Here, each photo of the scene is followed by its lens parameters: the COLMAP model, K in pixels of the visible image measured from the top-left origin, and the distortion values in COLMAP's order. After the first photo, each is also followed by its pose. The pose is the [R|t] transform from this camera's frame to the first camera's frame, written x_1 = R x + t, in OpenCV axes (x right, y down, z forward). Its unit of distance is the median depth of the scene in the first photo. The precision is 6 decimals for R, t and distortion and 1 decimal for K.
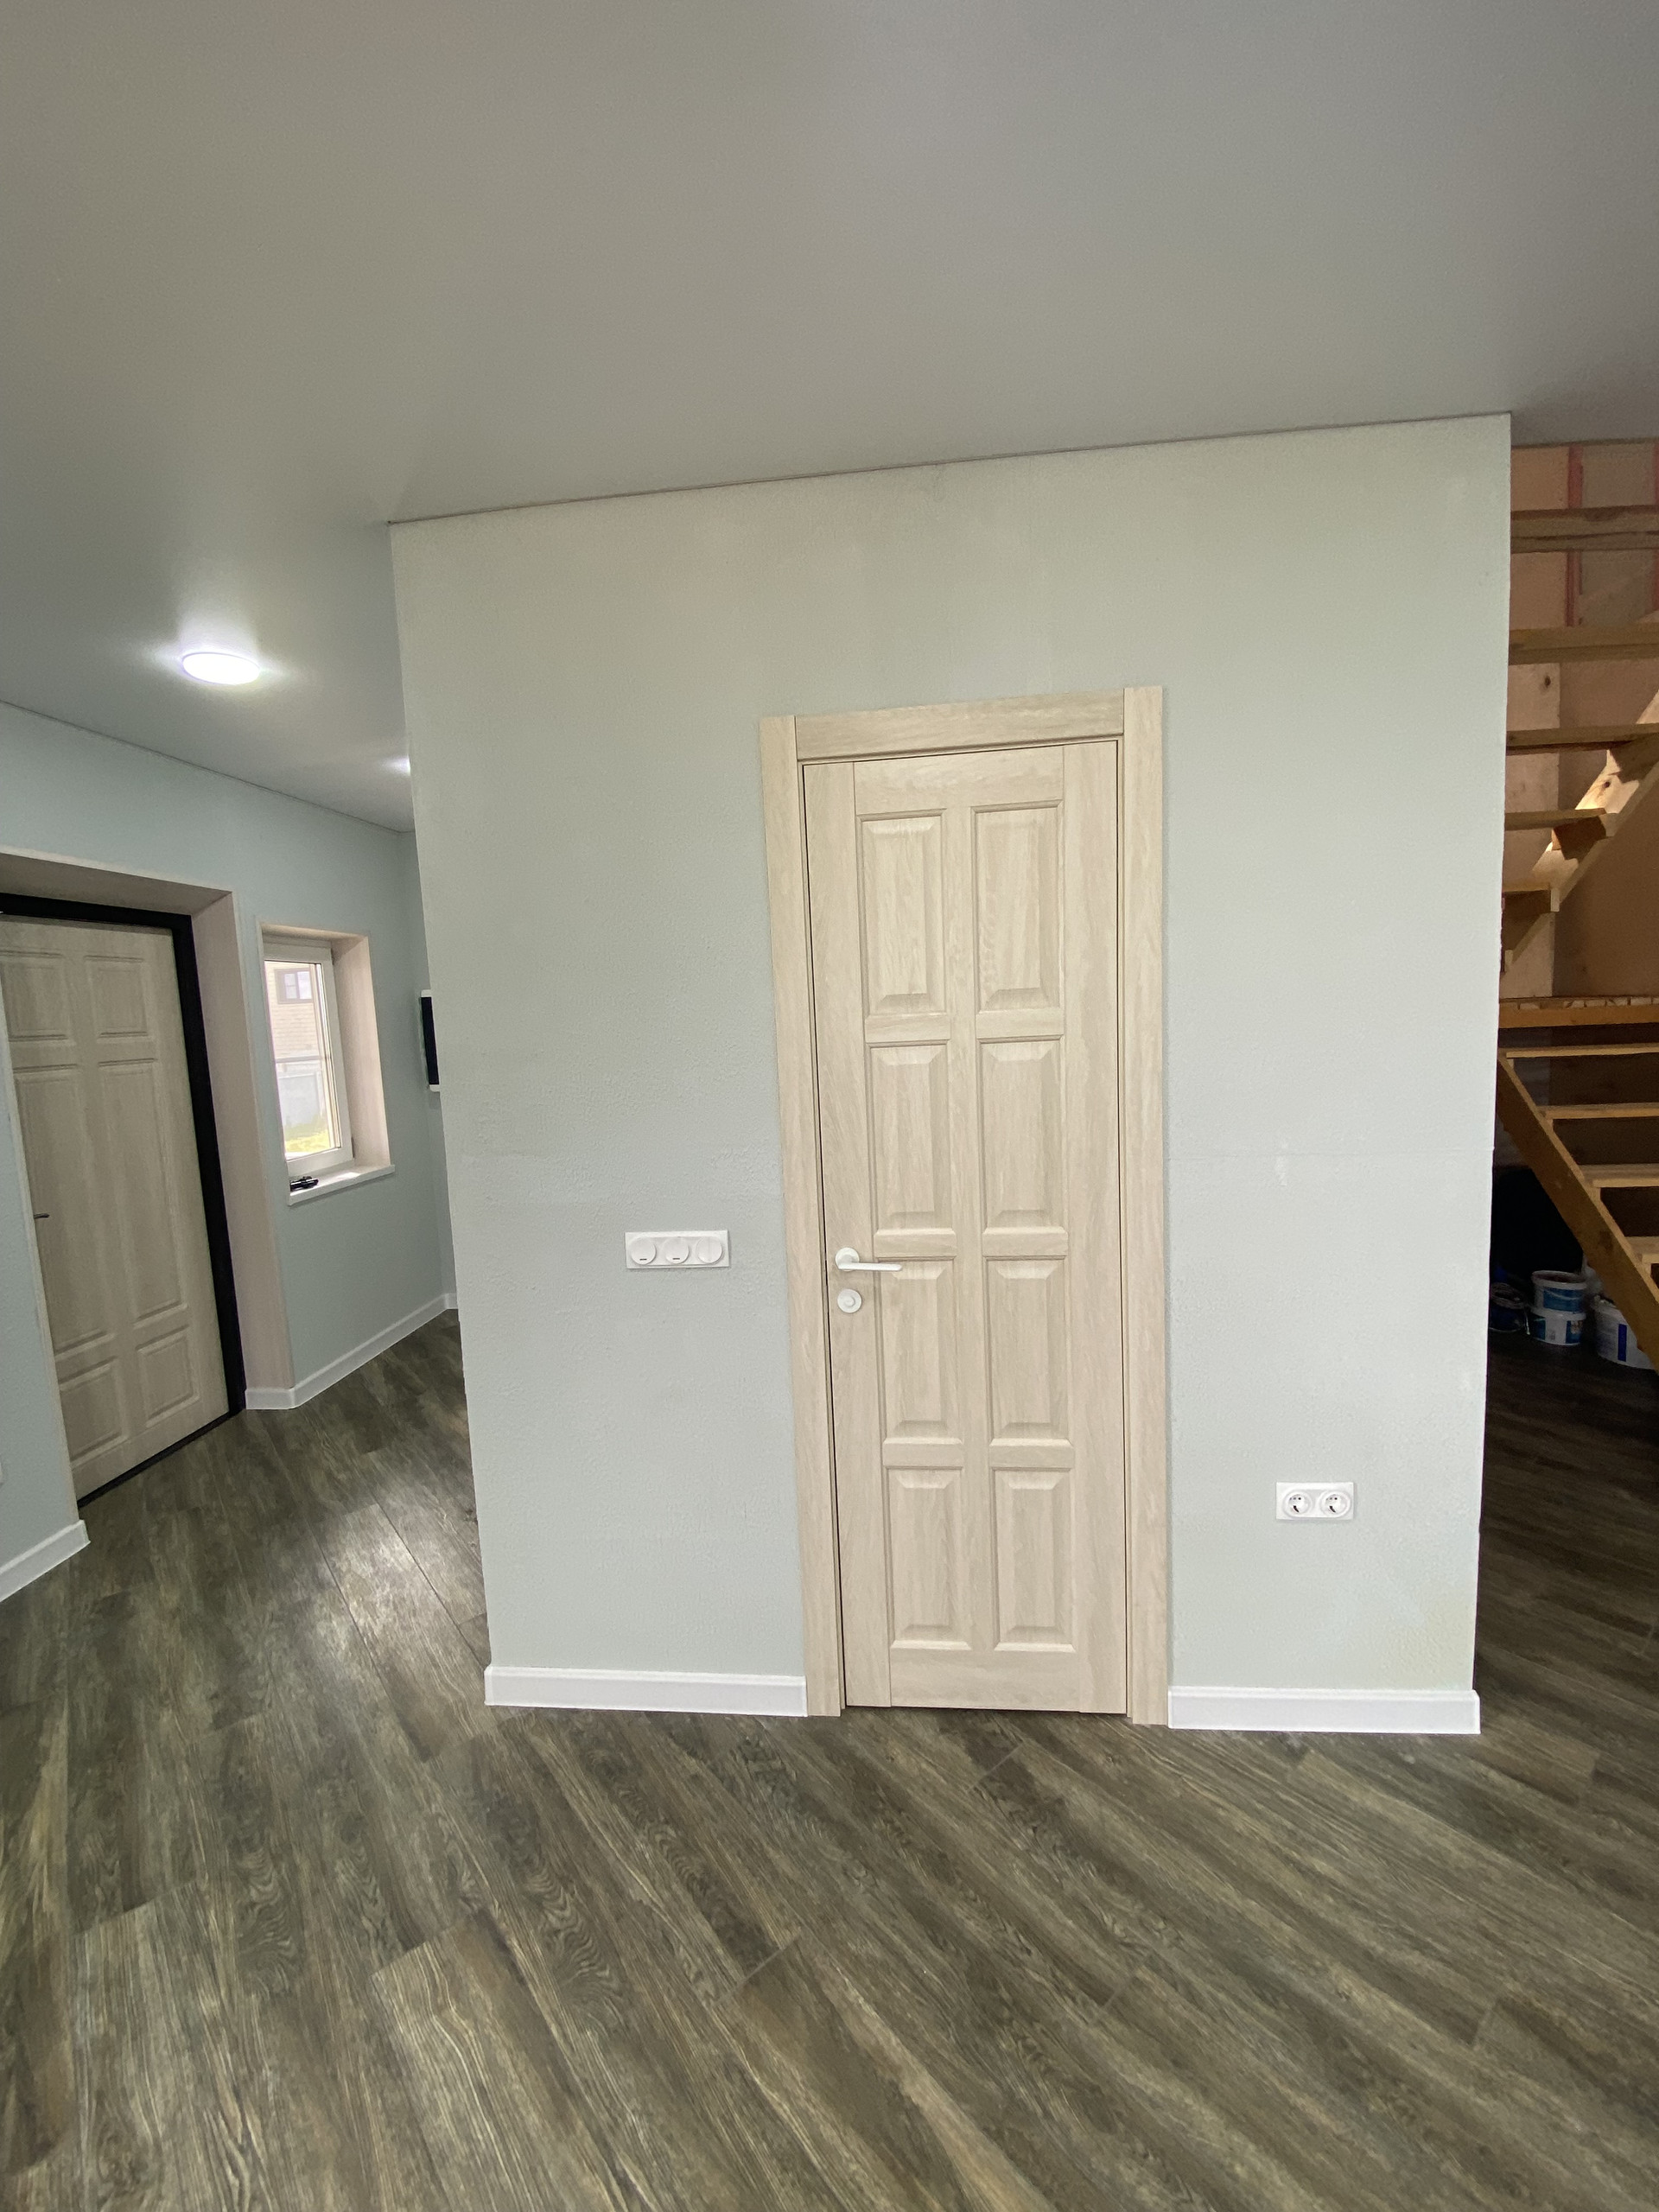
lens RADIAL K [[890.0, 0, 875.6], [0, 890.0, 1092.1], [0, 0, 1]] dist [-0.038049, -0.000194]
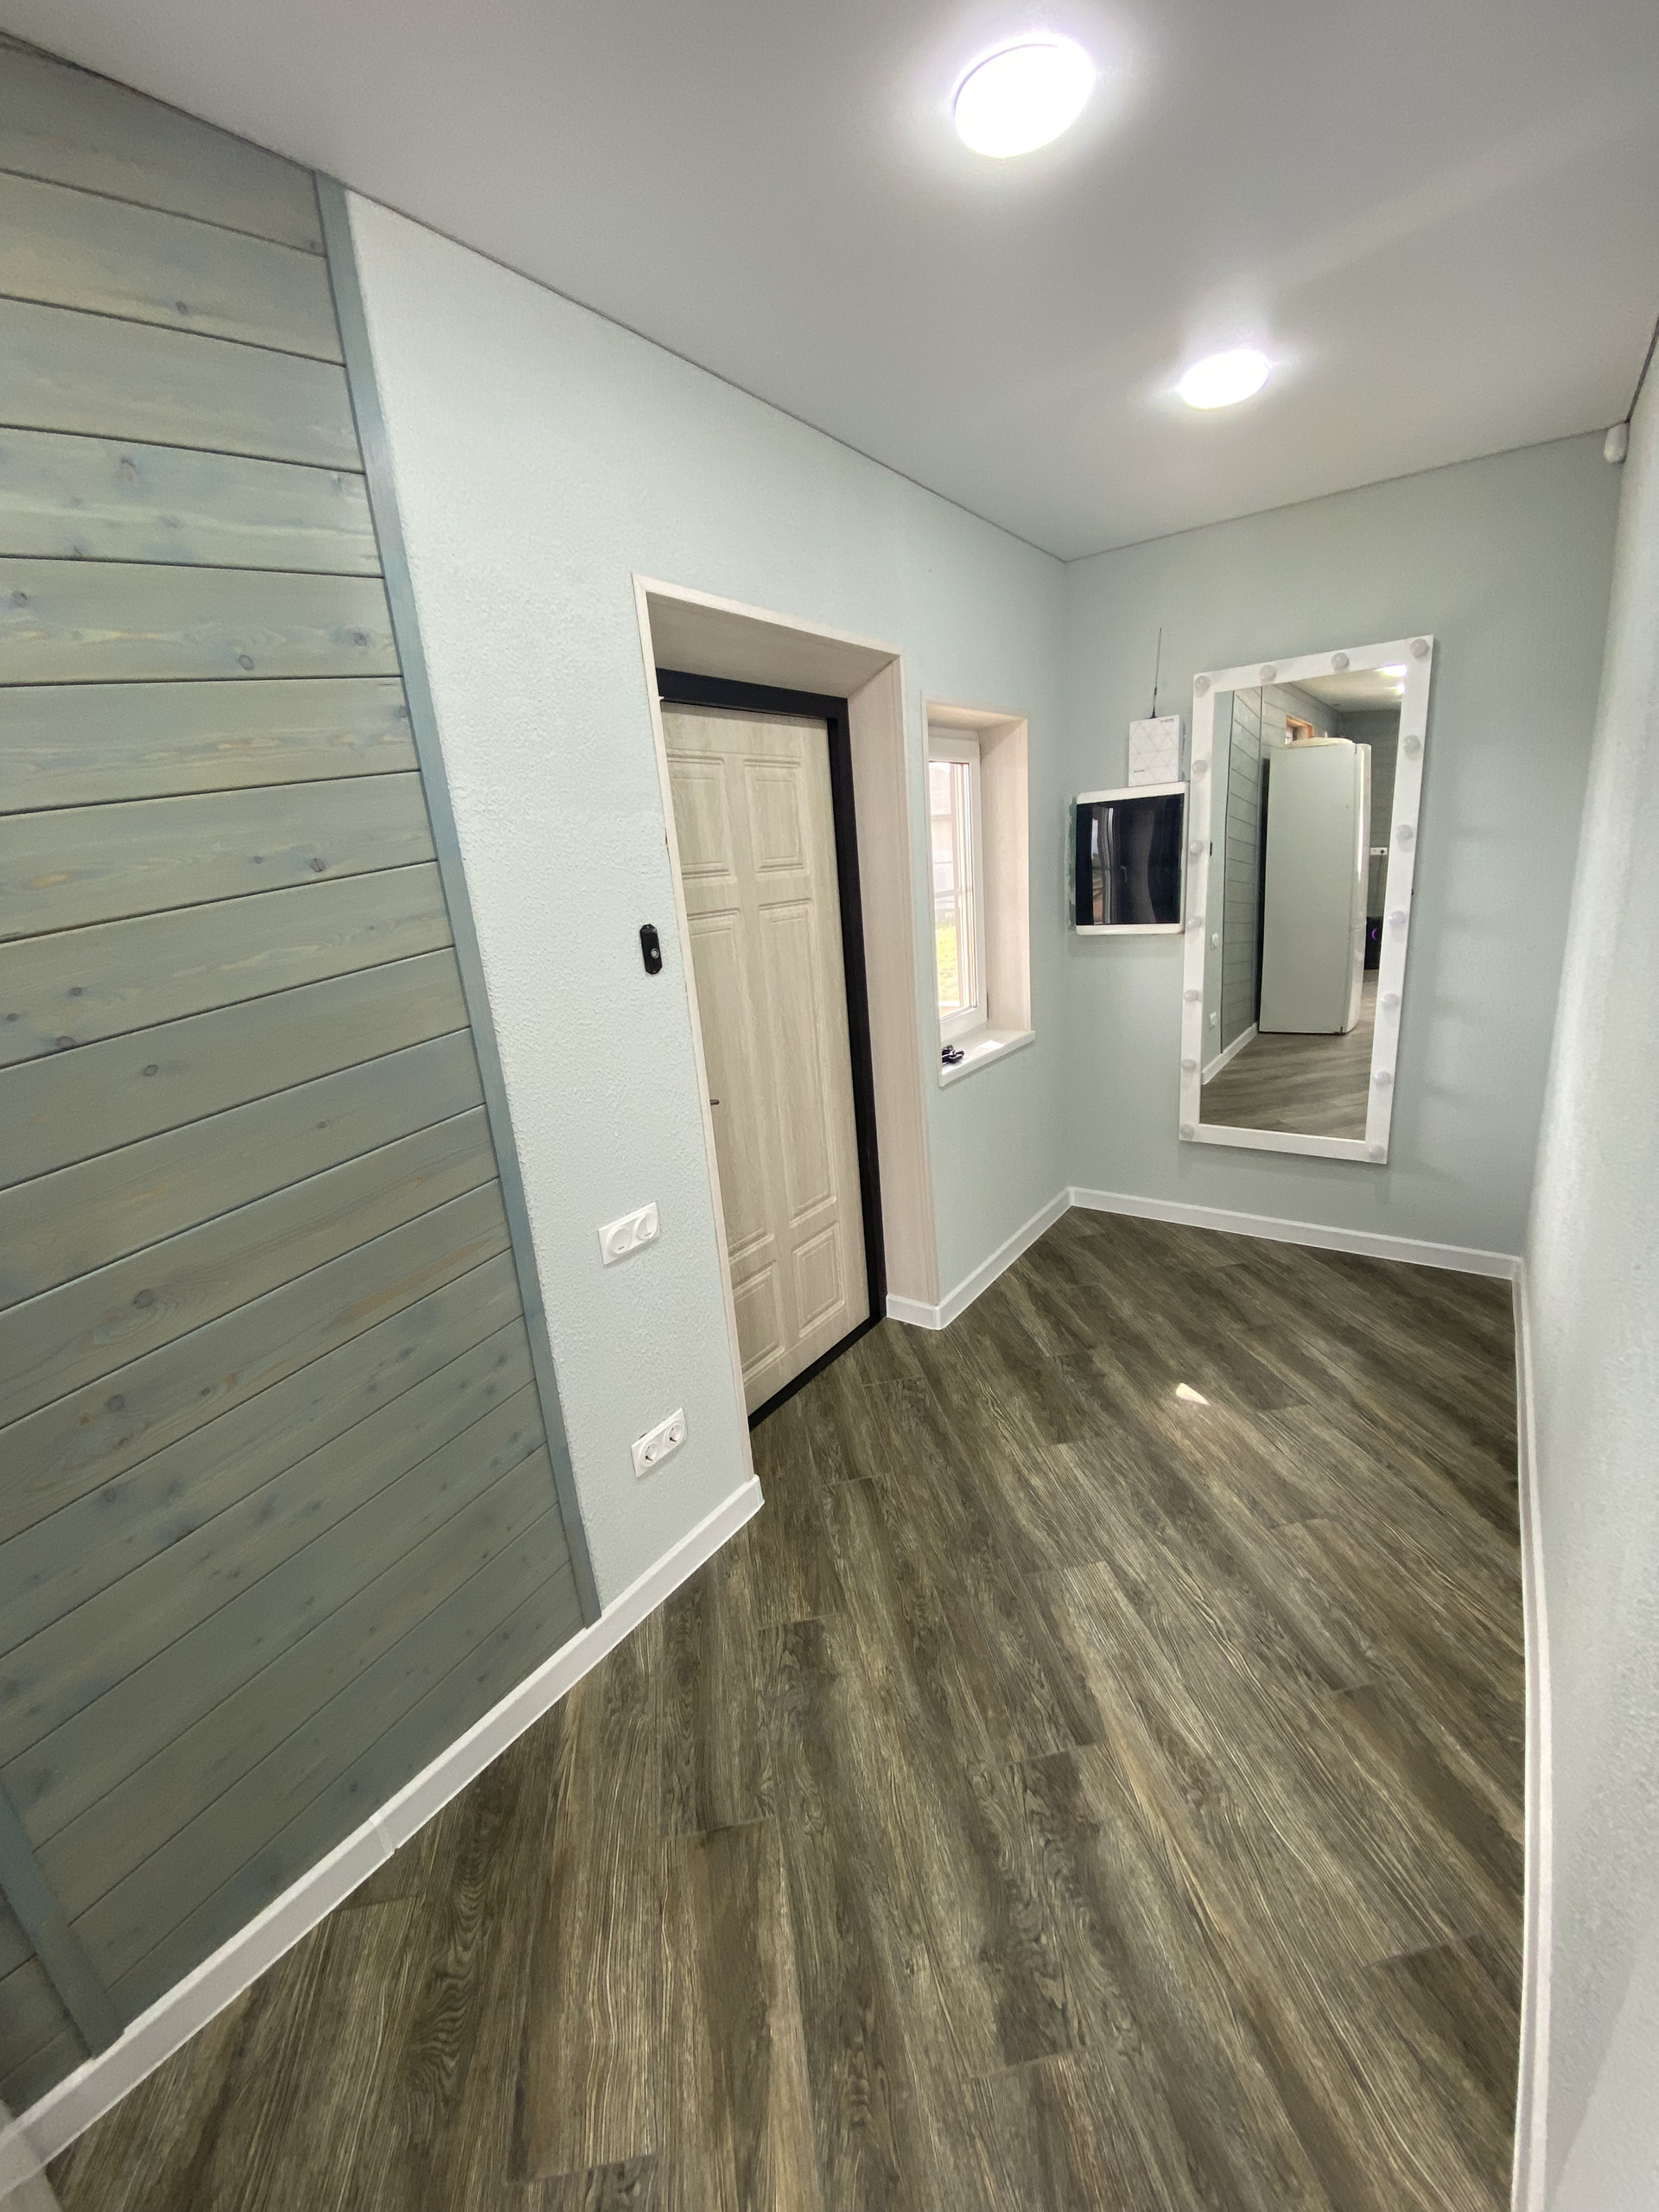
lens RADIAL K [[897.9, 0, 824.9], [0, 897.9, 1113.2], [0, 0, 1]] dist [0.022913, -0.021143]
pose [[0.837697, 0.125082, -0.531619, -0.368482], [-0.007096, 0.975830, 0.218417, -0.026912], [0.546089, -0.179195, 0.818337, 0.310016]]
